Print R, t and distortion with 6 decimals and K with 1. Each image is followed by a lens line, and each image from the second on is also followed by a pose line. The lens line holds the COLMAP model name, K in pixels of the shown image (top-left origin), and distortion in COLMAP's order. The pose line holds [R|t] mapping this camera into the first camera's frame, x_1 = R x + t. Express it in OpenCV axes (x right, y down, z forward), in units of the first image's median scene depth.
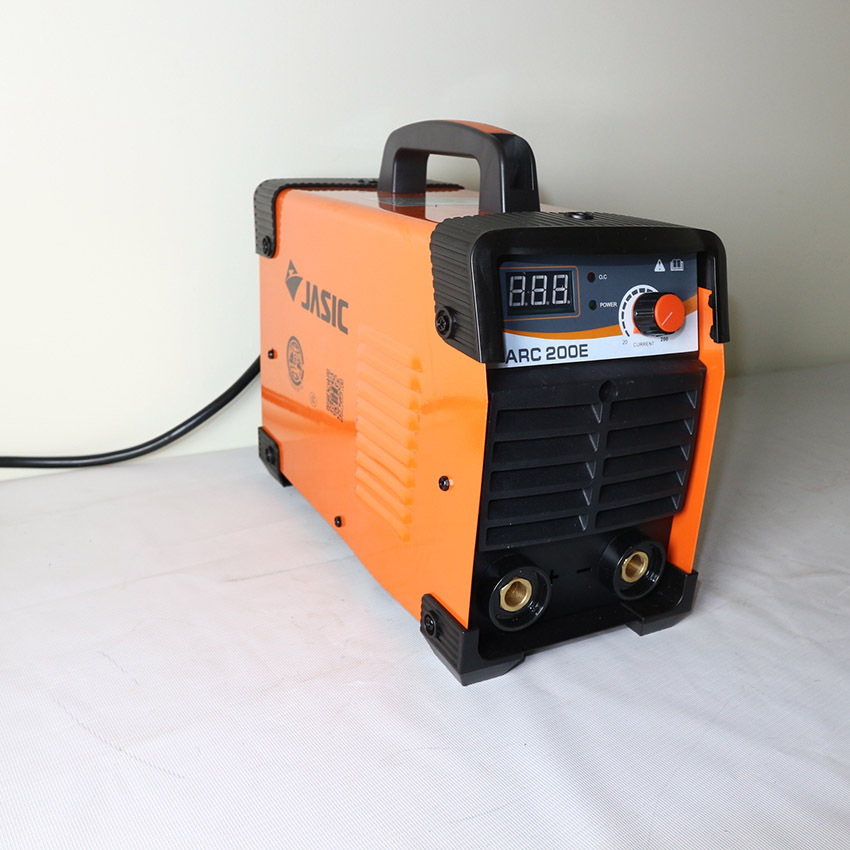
lens RADIAL K [[912.4, 0, 425.0], [0, 912.4, 425.0], [0, 0, 1]] dist [-0.141054, 0.000155]
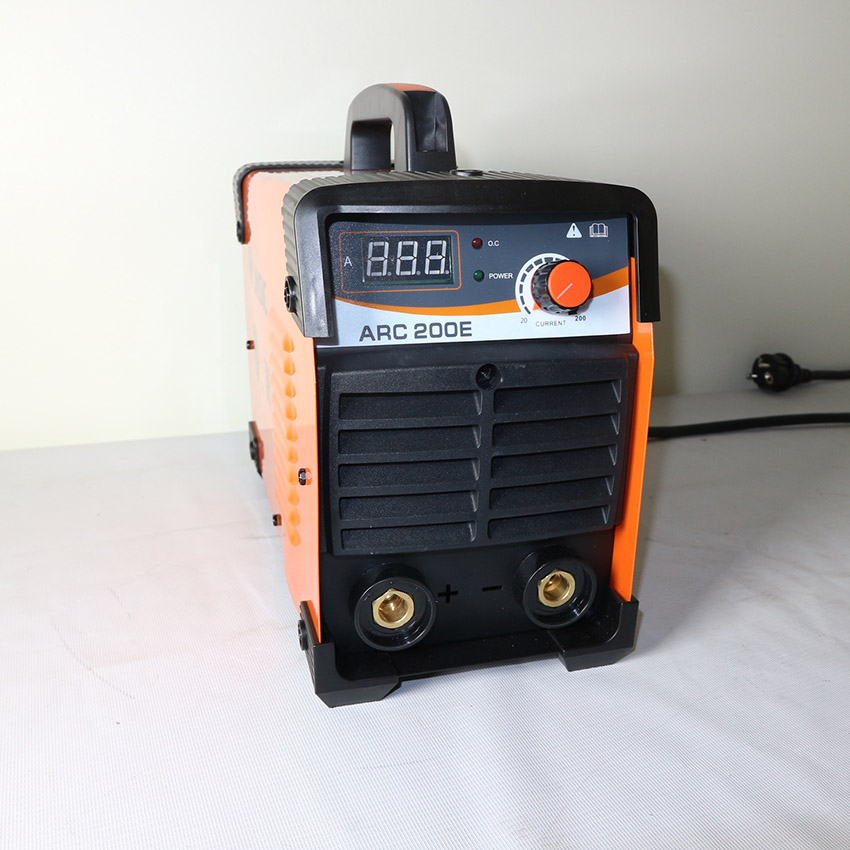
lens RADIAL K [[912.4, 0, 425.0], [0, 912.4, 425.0], [0, 0, 1]] dist [-0.141054, 0.000155]
pose [[0.975835, 0.028740, -0.216613, 0.322383], [-0.033130, 0.999312, -0.016662, 0.023891], [0.215985, 0.023436, 0.976115, 0.153698]]
